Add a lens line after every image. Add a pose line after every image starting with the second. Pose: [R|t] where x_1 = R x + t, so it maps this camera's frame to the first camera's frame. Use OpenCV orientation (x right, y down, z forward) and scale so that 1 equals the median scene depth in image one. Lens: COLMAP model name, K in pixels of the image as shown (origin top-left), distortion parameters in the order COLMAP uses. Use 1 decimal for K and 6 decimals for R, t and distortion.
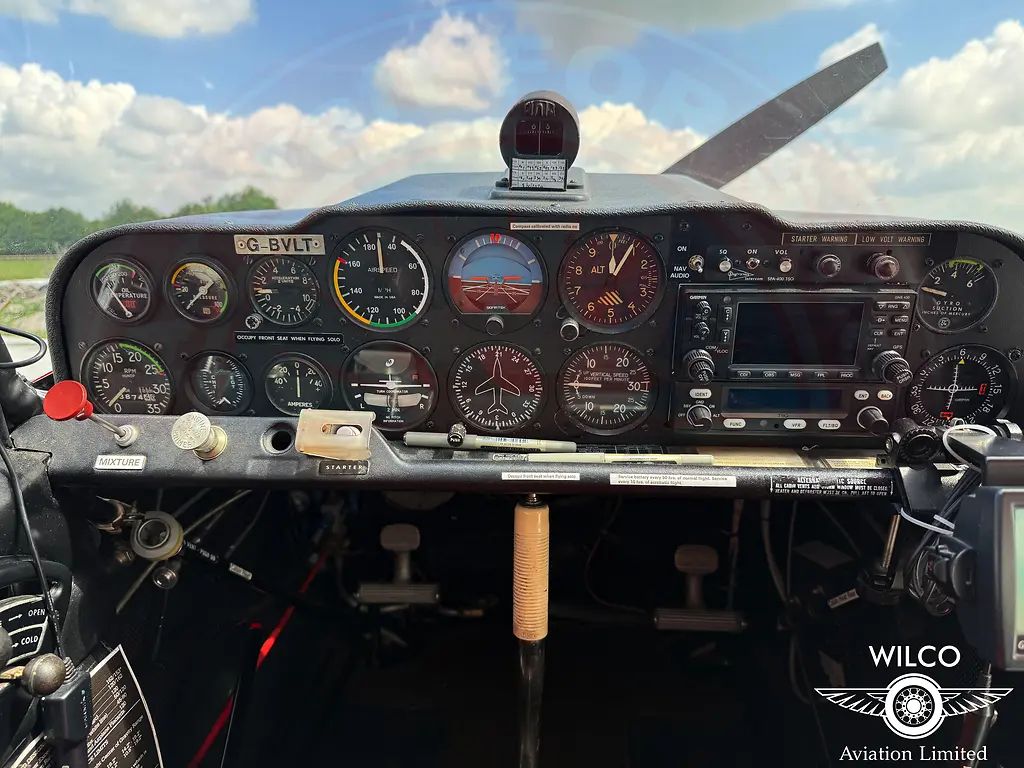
lens RADIAL K [[737.6, 0, 505.9], [0, 737.6, 379.0], [0, 0, 1]] dist [0.056487, -0.081190]
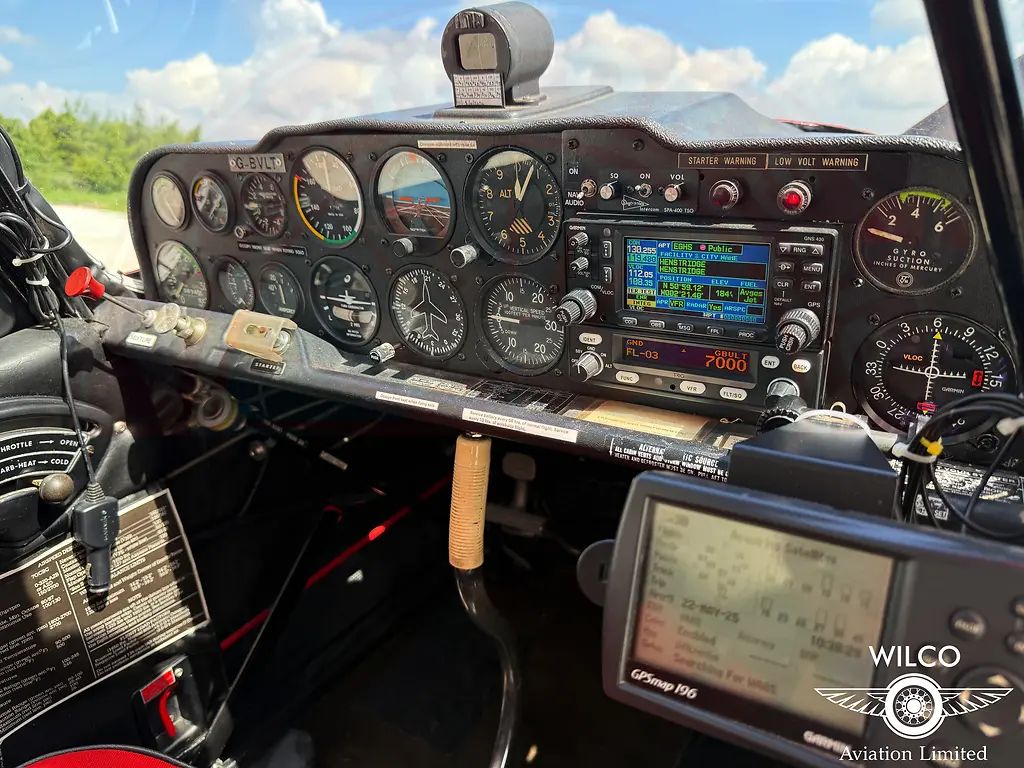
lens RADIAL K [[737.6, 0, 519.0], [0, 737.6, 381.0], [0, 0, 1]] dist [0.056487, -0.081190]
pose [[0.887614, 0.138792, -0.439179, 0.581133], [-0.107334, 0.989596, 0.095808, -0.005748], [0.447907, -0.037902, 0.893276, 0.166668]]
